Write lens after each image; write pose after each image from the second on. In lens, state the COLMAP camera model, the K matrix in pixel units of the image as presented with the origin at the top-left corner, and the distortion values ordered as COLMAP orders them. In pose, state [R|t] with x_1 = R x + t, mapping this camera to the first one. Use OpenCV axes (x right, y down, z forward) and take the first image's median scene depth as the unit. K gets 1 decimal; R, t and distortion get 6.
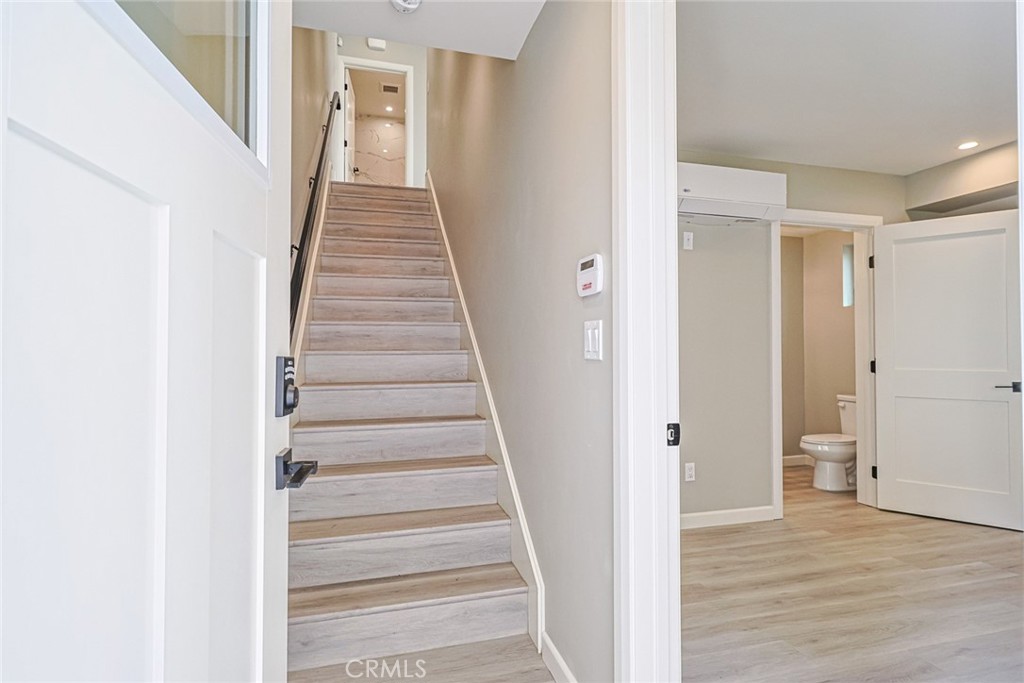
lens RADIAL K [[534.2, 0, 515.3], [0, 534.2, 340.7], [0, 0, 1]] dist [0.006612, -0.002914]
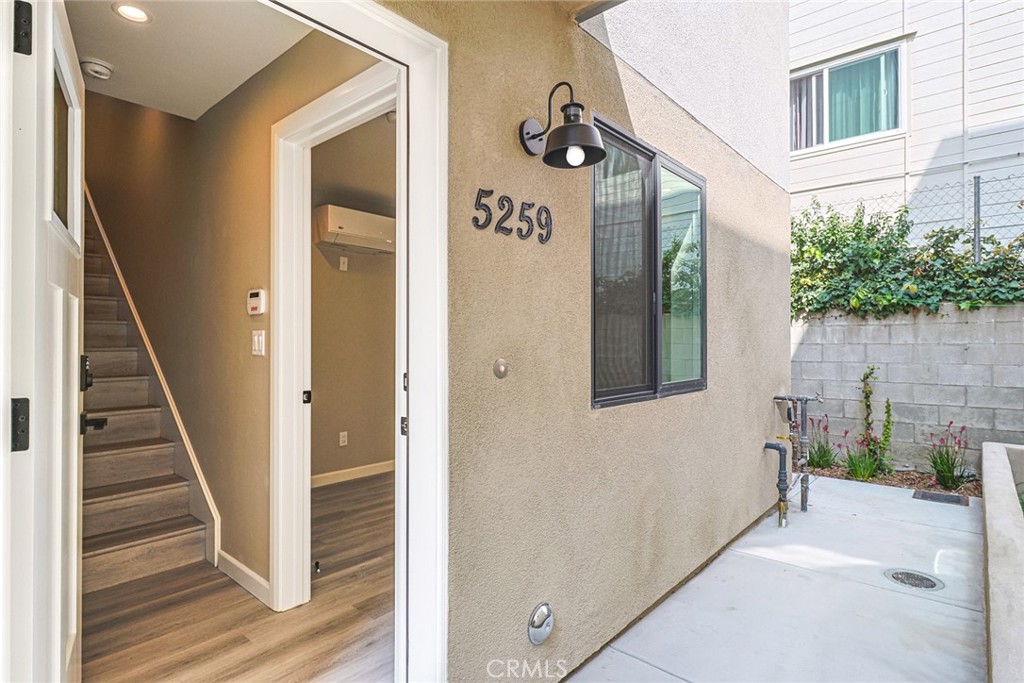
lens RADIAL K [[534.2, 0, 520.3], [0, 534.2, 342.4], [0, 0, 1]] dist [0.006612, -0.002914]
pose [[0.836431, 0.002701, 0.548065, -0.036099], [-0.010723, 0.999877, 0.011438, -0.014145], [-0.547967, -0.015444, 0.836357, -0.367461]]
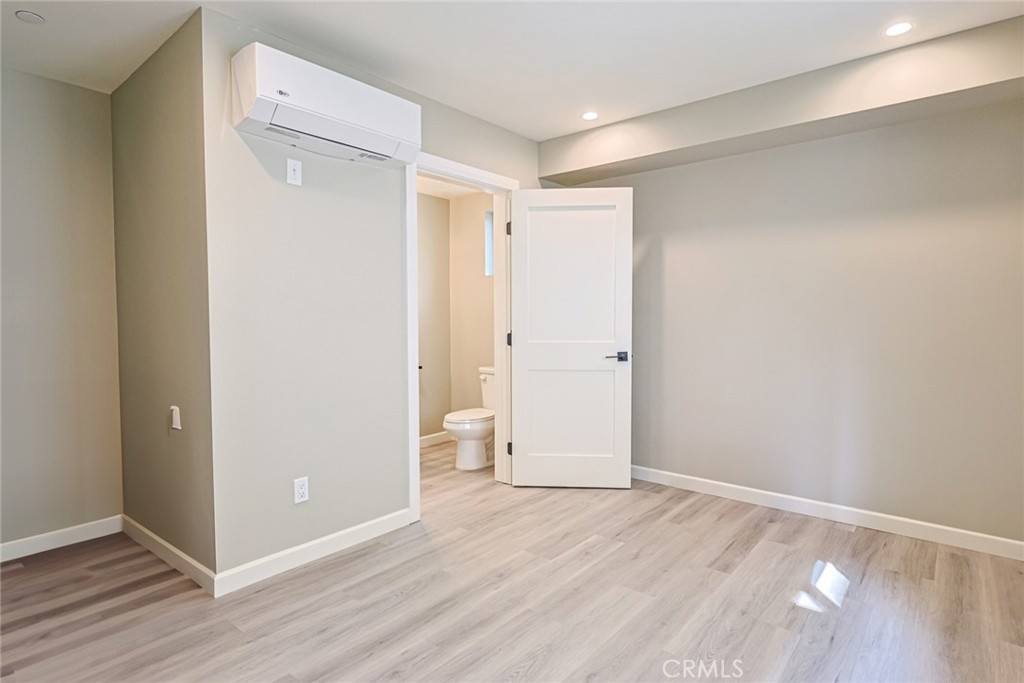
lens RADIAL K [[534.2, 0, 510.1], [0, 534.2, 342.3], [0, 0, 1]] dist [0.006612, -0.002914]
pose [[0.835018, -0.028858, 0.549465, 0.177991], [-0.007148, 0.997970, 0.063276, -0.007534], [-0.550176, -0.056764, 0.833117, 0.251801]]
